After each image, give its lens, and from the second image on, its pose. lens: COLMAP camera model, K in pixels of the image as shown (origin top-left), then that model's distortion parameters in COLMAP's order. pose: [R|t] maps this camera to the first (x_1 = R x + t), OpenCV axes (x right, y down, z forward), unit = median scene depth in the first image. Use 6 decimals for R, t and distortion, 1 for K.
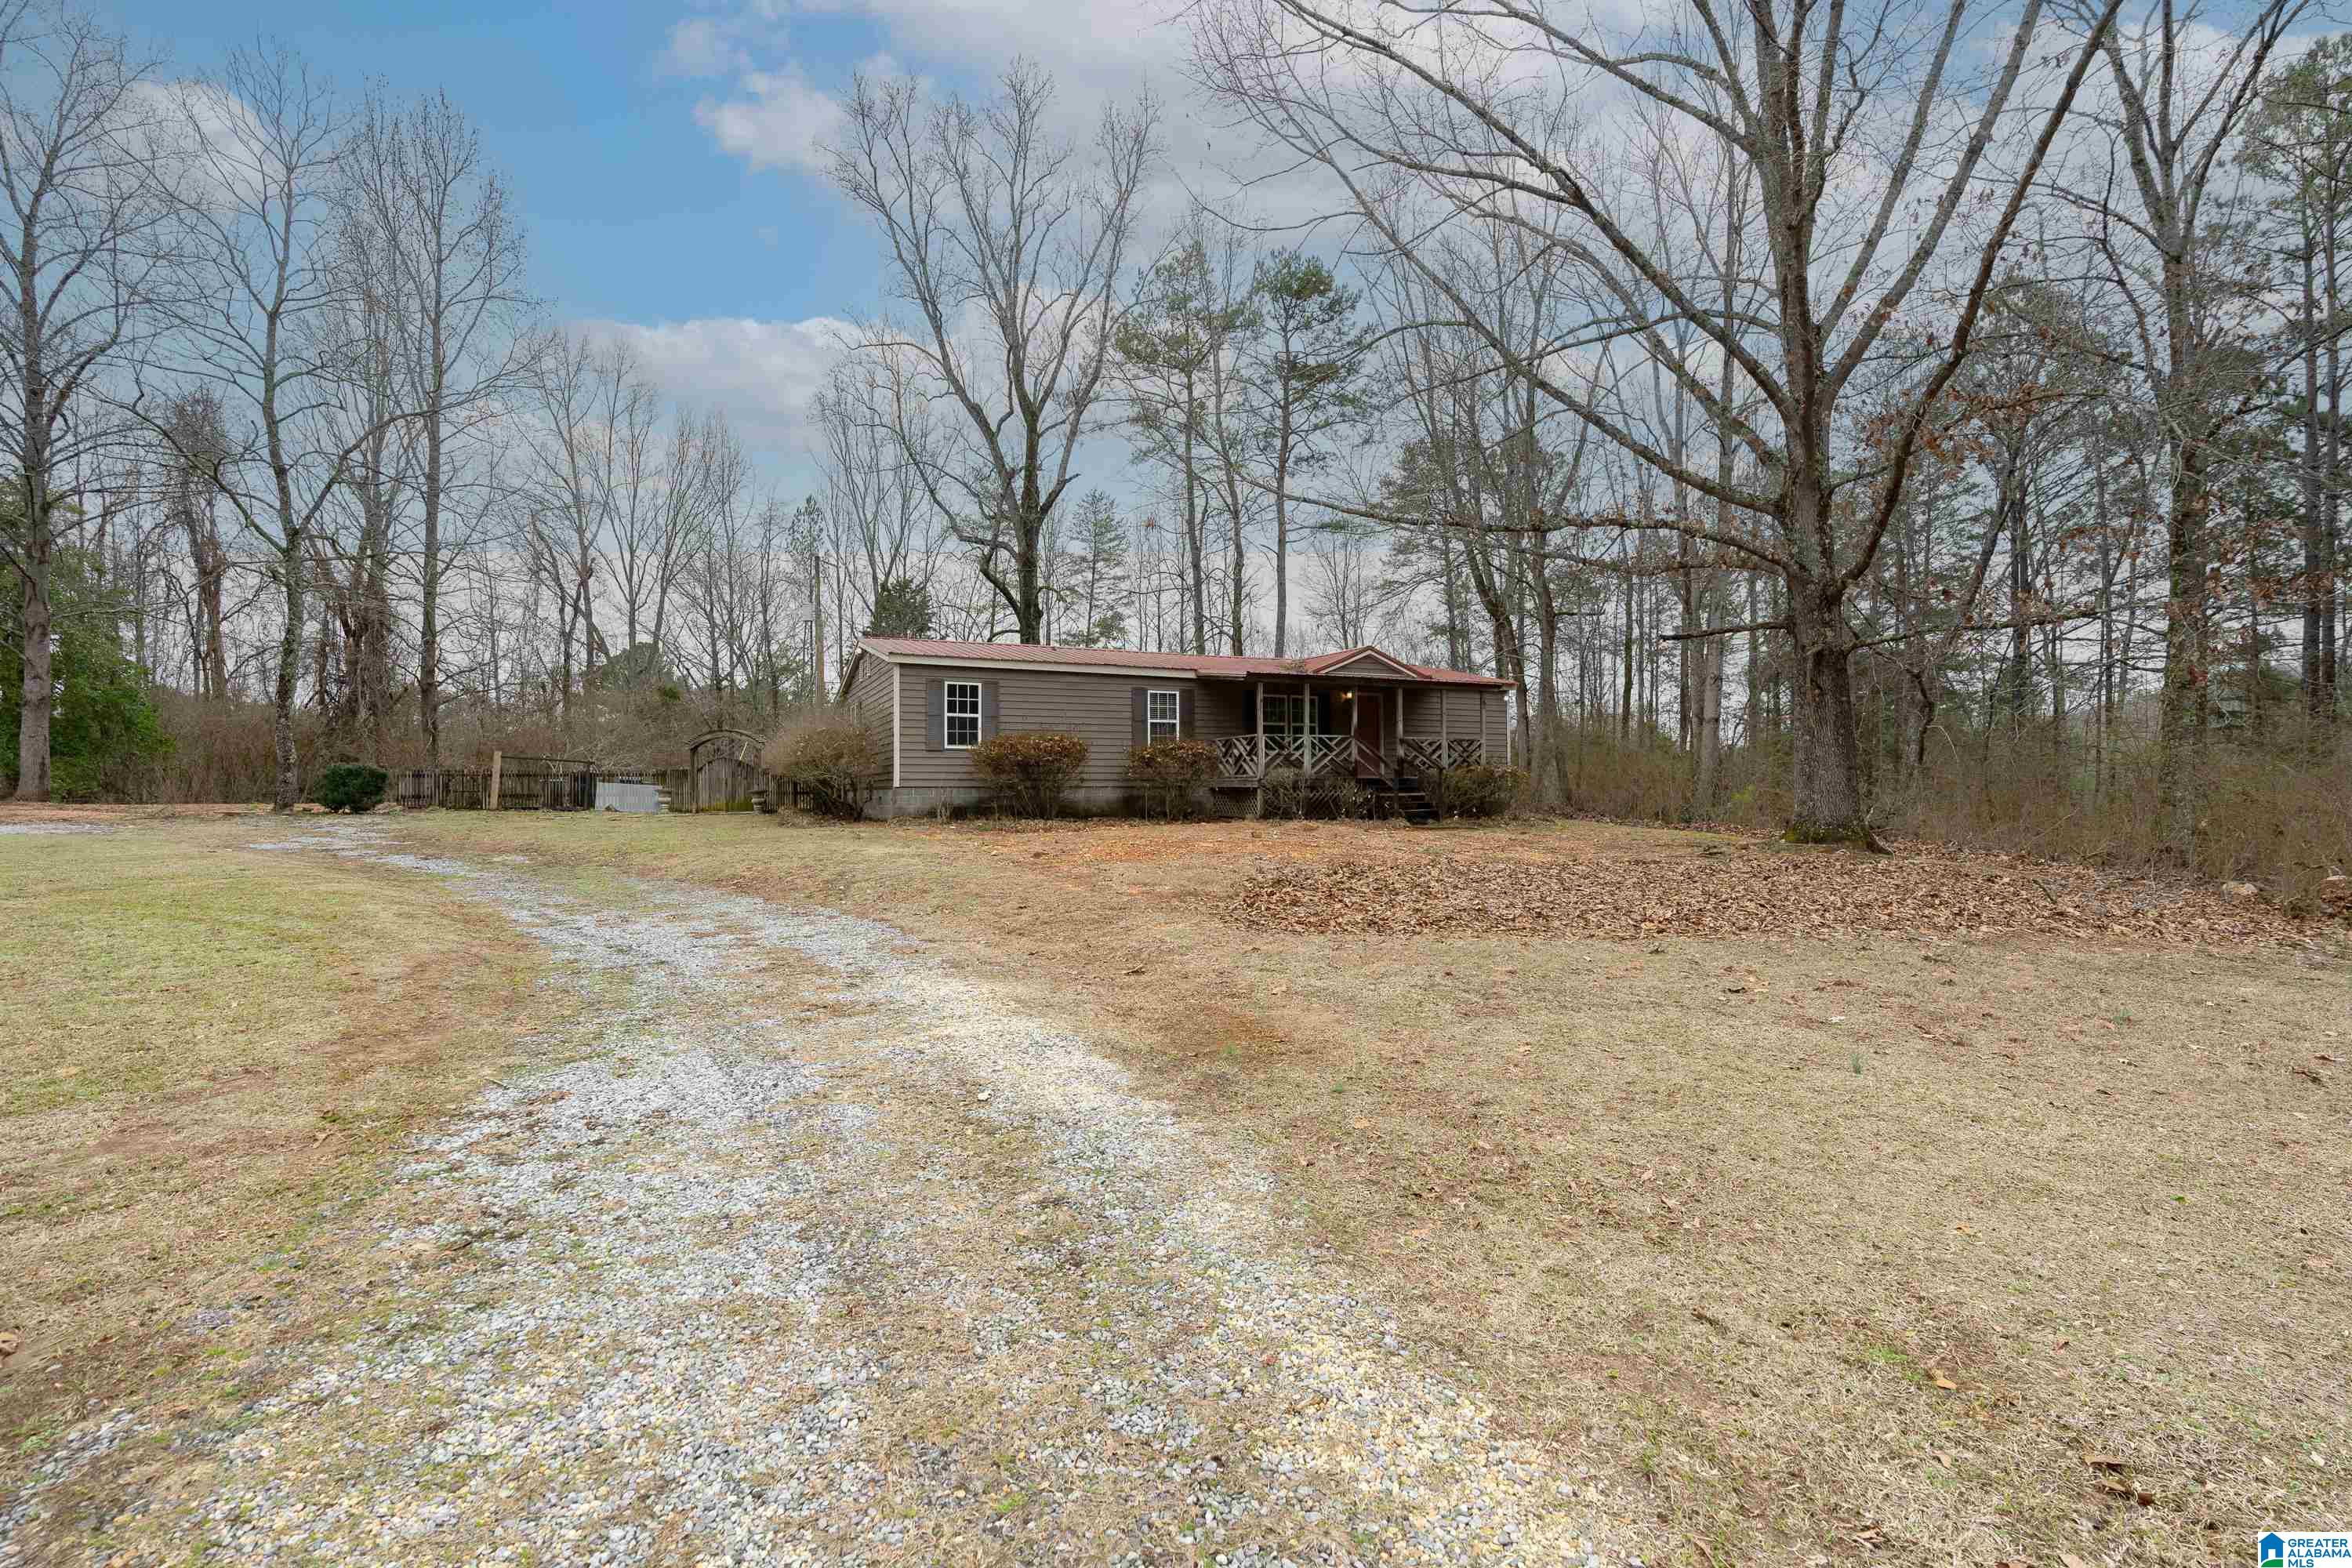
lens RADIAL K [[1072.6, 0, 1181.1], [0, 1072.6, 791.9], [0, 0, 1]] dist [-0.001931, 0.001354]
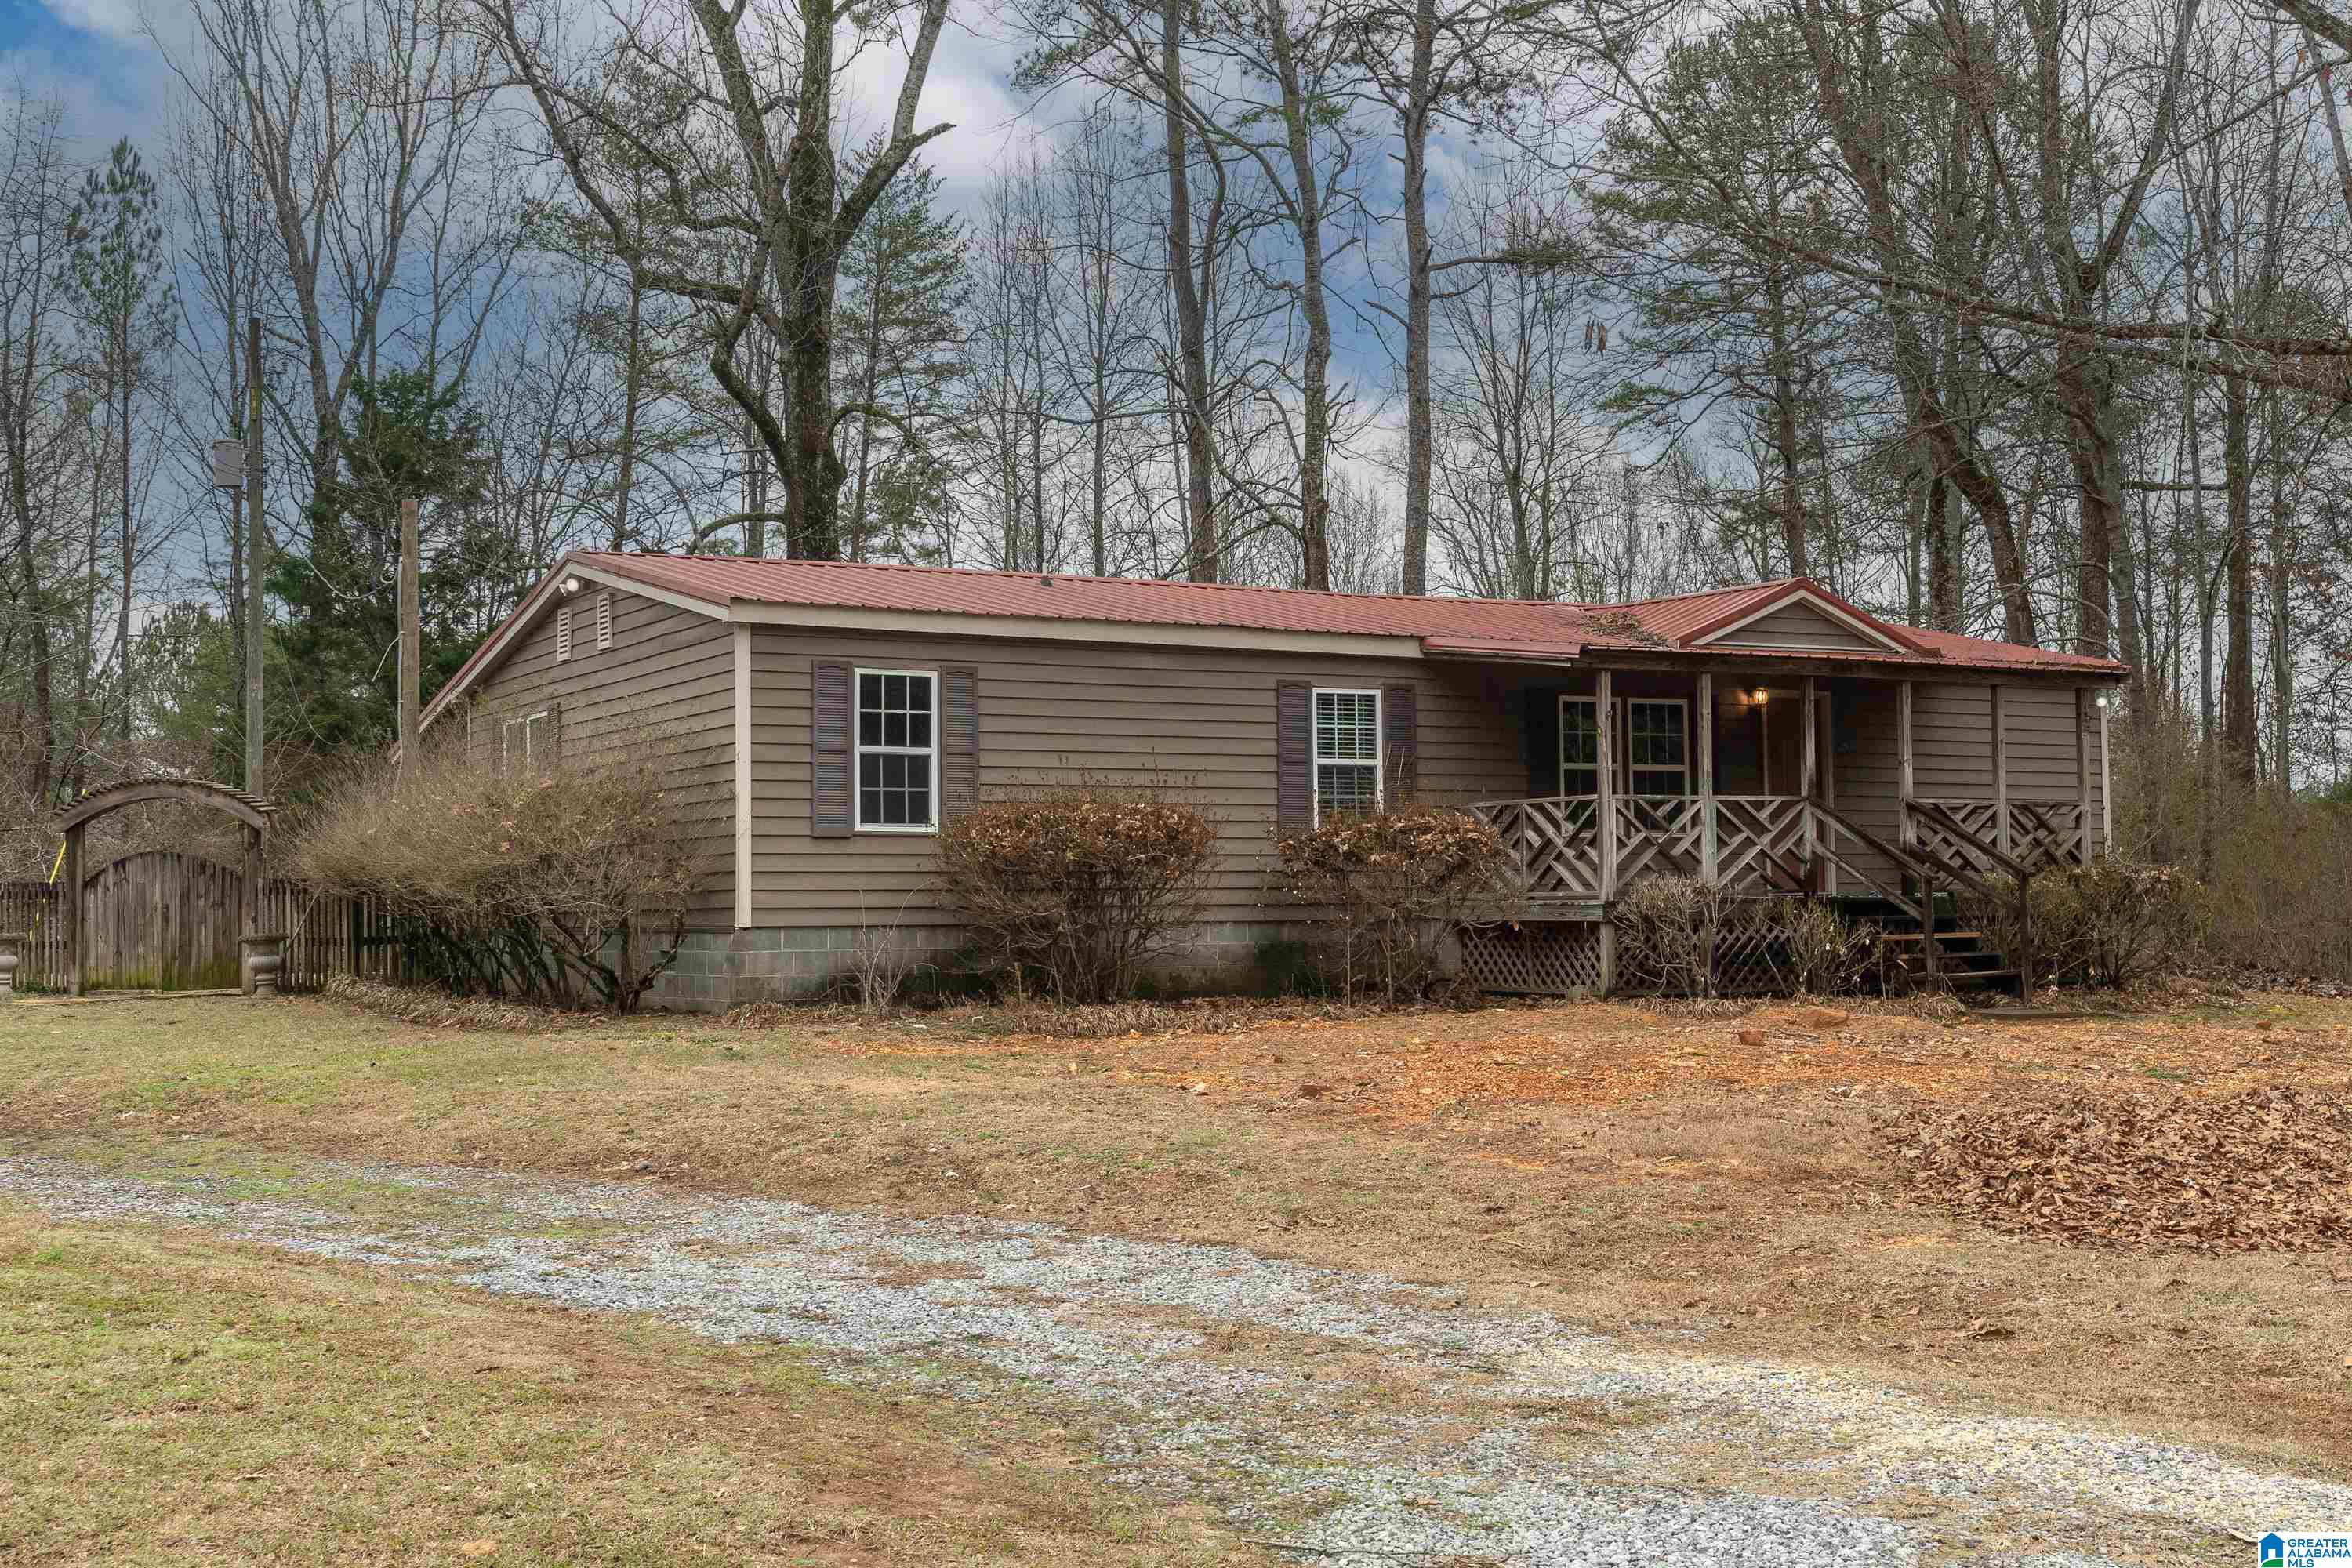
lens RADIAL K [[2897.2, 0, 1176.0], [0, 2897.2, 784.0], [0, 0, 1]] dist [-0.010086, -0.002978]
pose [[0.995127, -0.002222, 0.098577, -0.192201], [0.006653, 0.998981, -0.044636, -0.008120], [-0.098378, 0.045074, 0.994128, -0.099392]]
